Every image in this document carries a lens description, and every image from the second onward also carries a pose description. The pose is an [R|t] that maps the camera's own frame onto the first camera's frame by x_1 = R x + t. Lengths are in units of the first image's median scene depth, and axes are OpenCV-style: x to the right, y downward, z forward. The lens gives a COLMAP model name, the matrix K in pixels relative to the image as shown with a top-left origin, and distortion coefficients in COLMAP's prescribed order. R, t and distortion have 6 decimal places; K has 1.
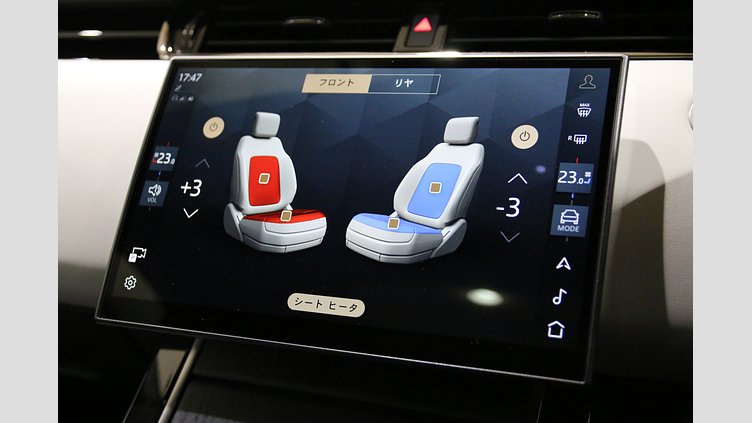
lens RADIAL K [[885.0, 0, 376.0], [0, 885.0, 211.5], [0, 0, 1]] dist [-0.015413, -0.012816]
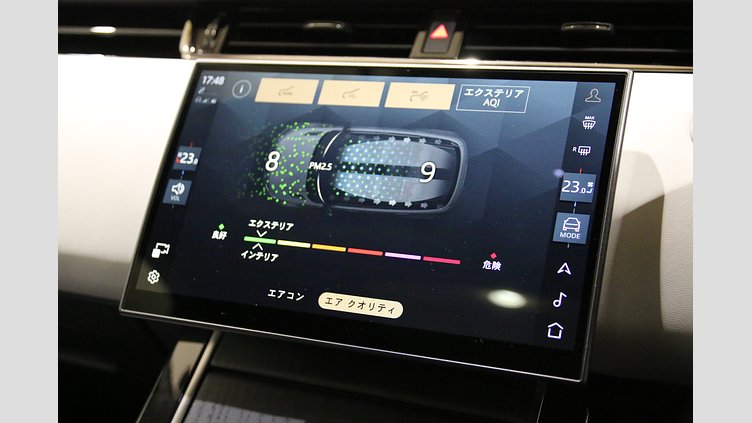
lens RADIAL K [[943.7, 0, 376.0], [0, 943.7, 211.5], [0, 0, 1]] dist [0.008161, 0.009141]
pose [[0.999573, 0.020457, -0.020868, 0.007109], [-0.020246, 0.999742, 0.010270, -0.013431], [0.021072, -0.009843, 0.999729, -0.109188]]
